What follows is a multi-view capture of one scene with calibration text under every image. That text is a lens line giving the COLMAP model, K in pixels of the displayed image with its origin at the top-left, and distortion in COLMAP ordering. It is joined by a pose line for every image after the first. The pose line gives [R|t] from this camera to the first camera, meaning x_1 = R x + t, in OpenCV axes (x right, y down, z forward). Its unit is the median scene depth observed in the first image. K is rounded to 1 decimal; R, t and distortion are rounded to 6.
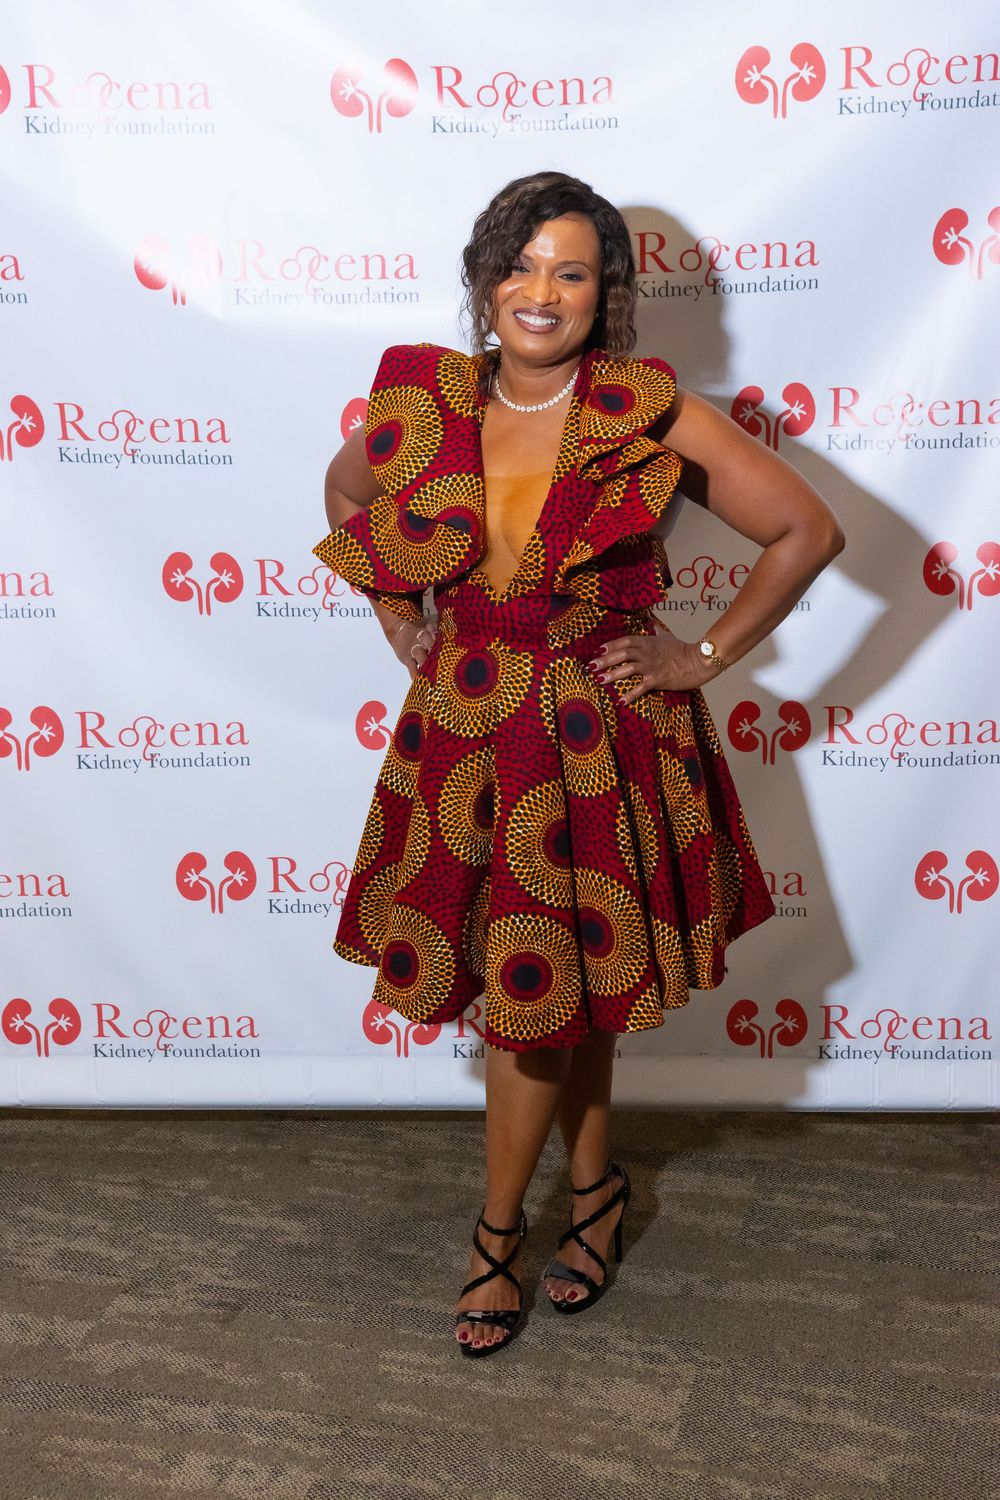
lens RADIAL K [[2353.2, 0, 500.3], [0, 2353.2, 744.8], [0, 0, 1]] dist [0.115486, 0.051544]
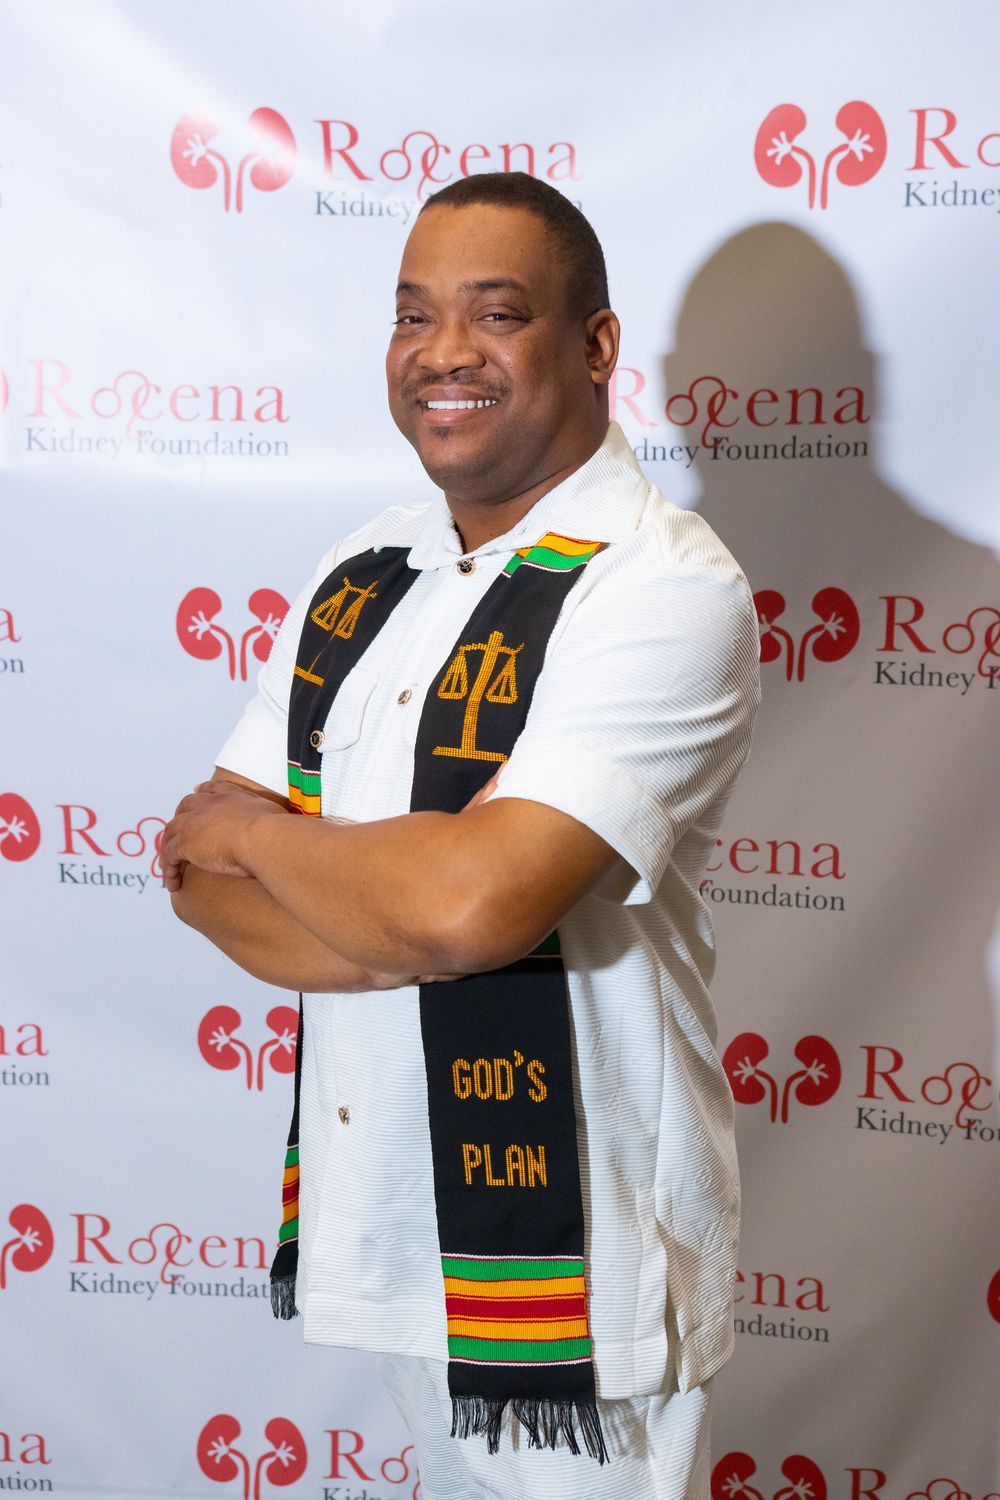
lens RADIAL K [[2373.0, 0, 500.0], [0, 2373.0, 750.0], [0, 0, 1]] dist [0.106645, 0.101192]
pose [[0.998435, 0.036974, -0.041959, 0.060131], [-0.037593, 0.999194, -0.014067, -0.093714], [0.041405, 0.015622, 0.999020, 0.306893]]
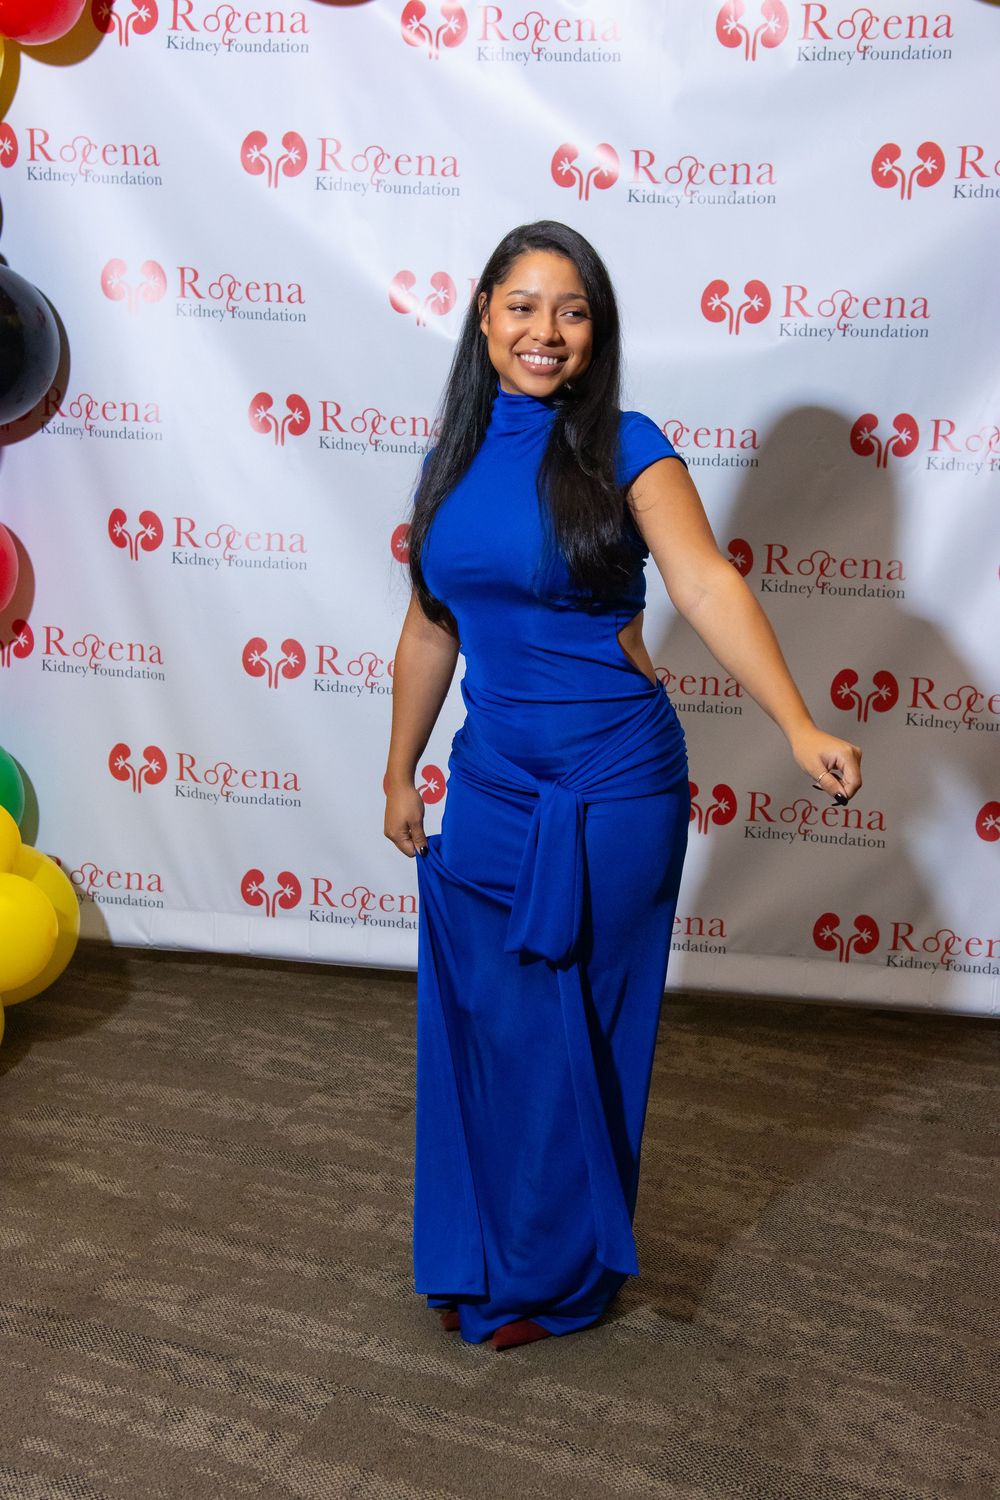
lens RADIAL K [[1761.0, 0, 484.4], [0, 1761.0, 748.7], [0, 0, 1]] dist [0.011402, 0.087410]
pose [[0.993709, 0.070534, -0.086986, -0.002139], [-0.074992, 0.995975, -0.049090, 0.087538], [0.083173, 0.055304, 0.994999, 0.064292]]
